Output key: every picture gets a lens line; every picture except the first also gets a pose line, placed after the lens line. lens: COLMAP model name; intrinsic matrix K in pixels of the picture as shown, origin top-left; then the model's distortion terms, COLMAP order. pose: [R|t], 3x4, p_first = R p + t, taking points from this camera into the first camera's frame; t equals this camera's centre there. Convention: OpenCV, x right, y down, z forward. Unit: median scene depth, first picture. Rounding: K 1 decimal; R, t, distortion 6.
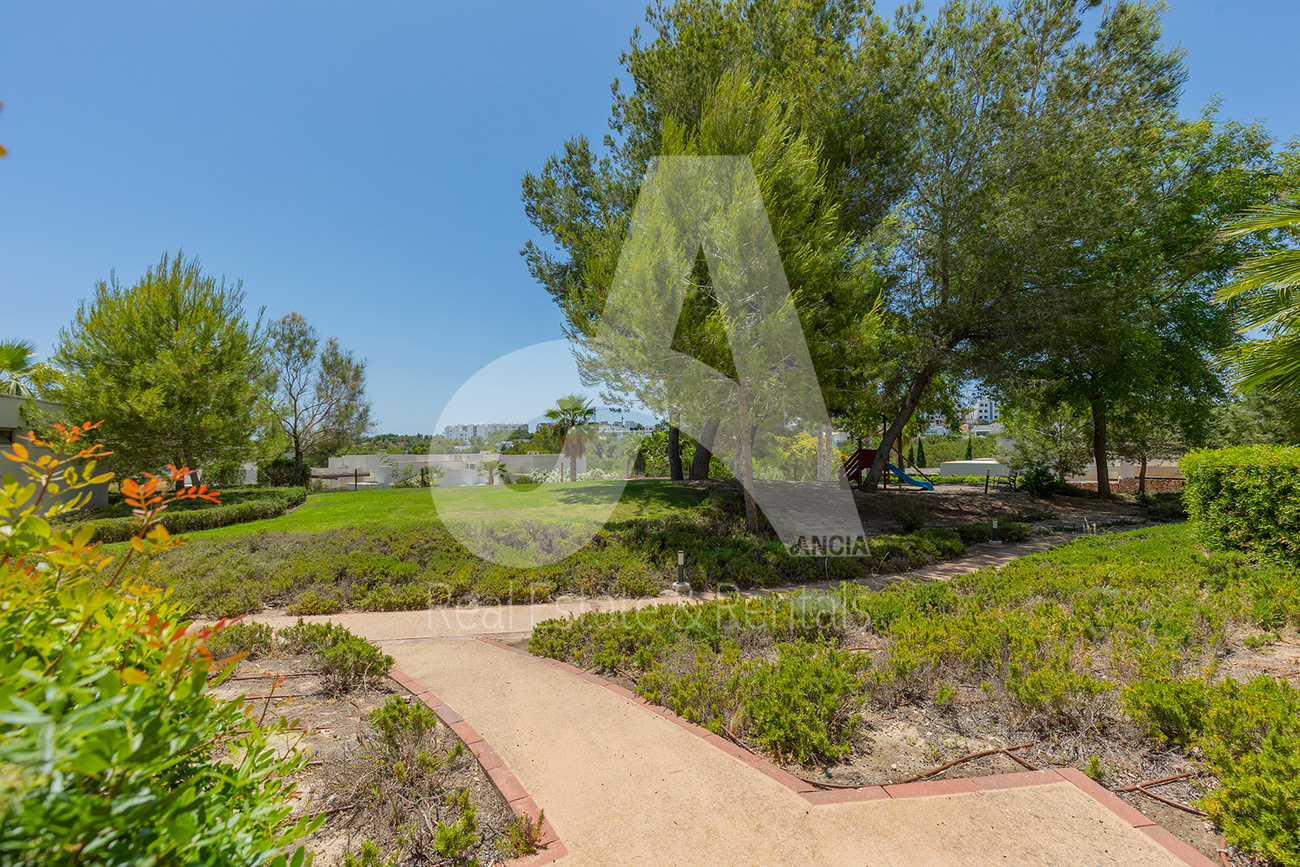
lens RADIAL K [[590.8, 0, 653.9], [0, 590.8, 439.5], [0, 0, 1]] dist [-0.001021, -0.000725]
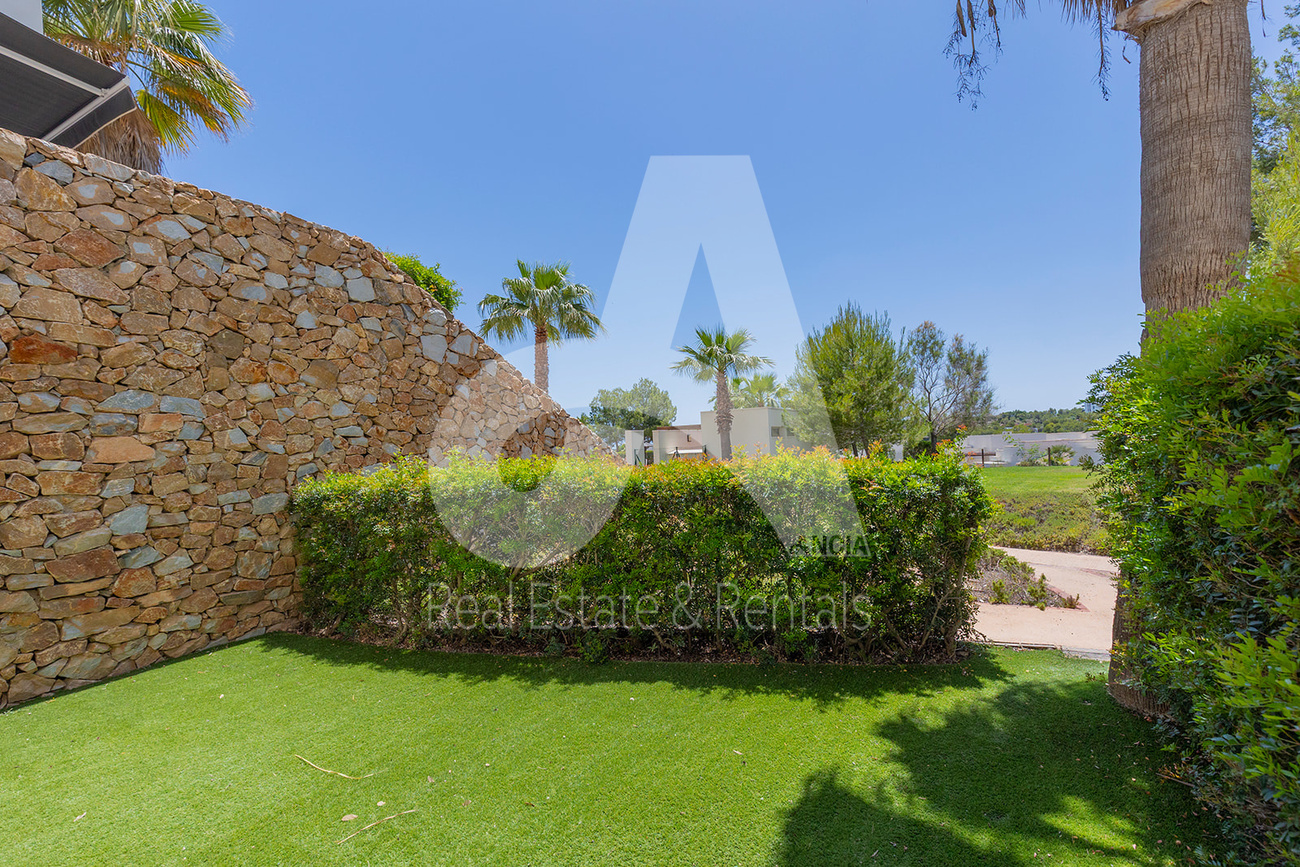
lens RADIAL K [[590.8, 0, 653.9], [0, 590.8, 439.5], [0, 0, 1]] dist [-0.001021, -0.000725]
pose [[0.563400, -0.022569, -0.825876, 0.075852], [0.050776, 0.998683, 0.007348, -0.008580], [0.824622, -0.046075, 0.563804, -0.157522]]
